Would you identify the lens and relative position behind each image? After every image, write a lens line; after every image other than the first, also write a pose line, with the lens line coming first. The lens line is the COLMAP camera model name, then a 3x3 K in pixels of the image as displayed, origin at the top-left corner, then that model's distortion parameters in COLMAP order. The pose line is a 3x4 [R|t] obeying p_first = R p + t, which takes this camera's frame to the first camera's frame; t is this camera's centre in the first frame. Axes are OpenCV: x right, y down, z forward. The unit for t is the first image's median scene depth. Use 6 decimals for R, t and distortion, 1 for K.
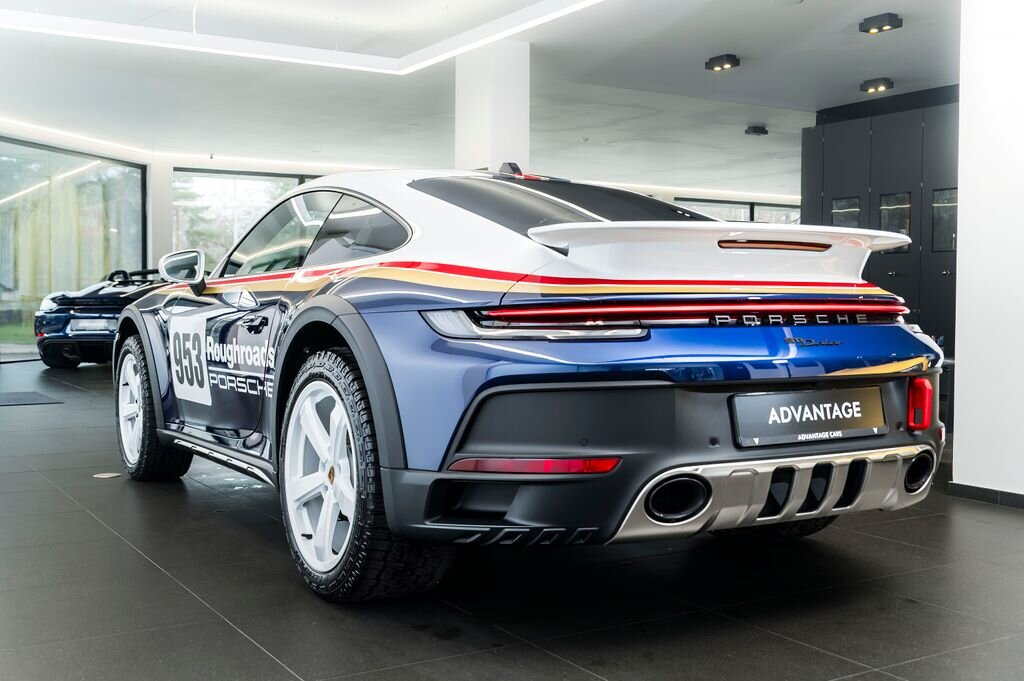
lens RADIAL K [[1142.5, 0, 512.0], [0, 1142.5, 340.5], [0, 0, 1]] dist [0.002614, 0.006960]
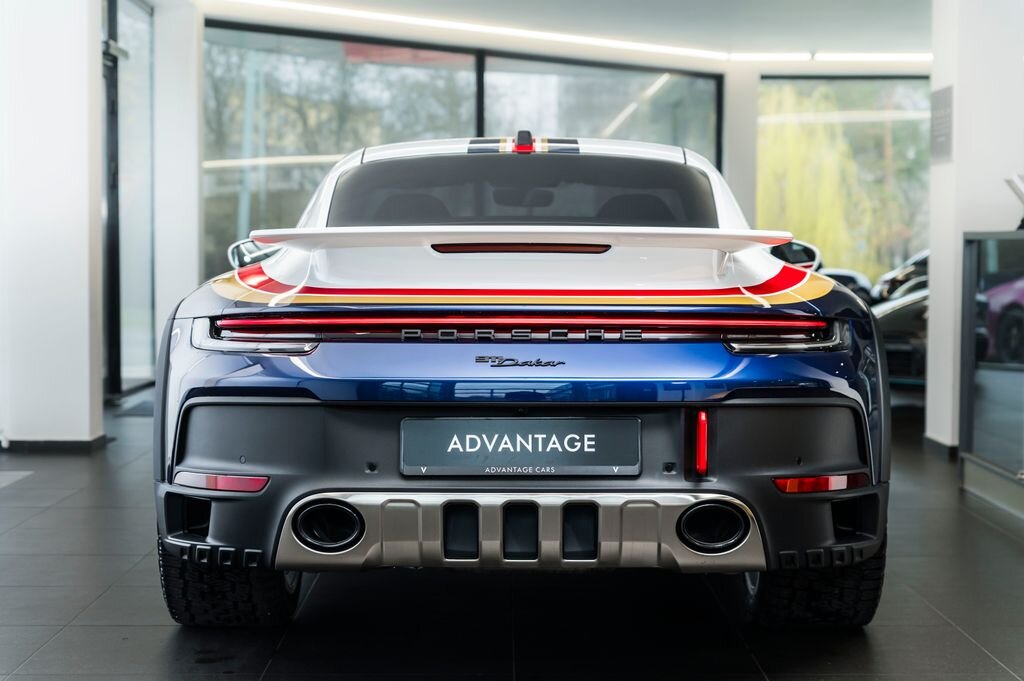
lens RADIAL K [[1975.7, 0, 512.0], [0, 1975.7, 340.5], [0, 0, 1]] dist [-0.014146, -0.057212]
pose [[0.849737, 0.019727, -0.526838, 1.051950], [-0.017954, 0.999803, 0.008479, -0.027405], [0.526901, 0.002254, 0.849924, -0.275159]]
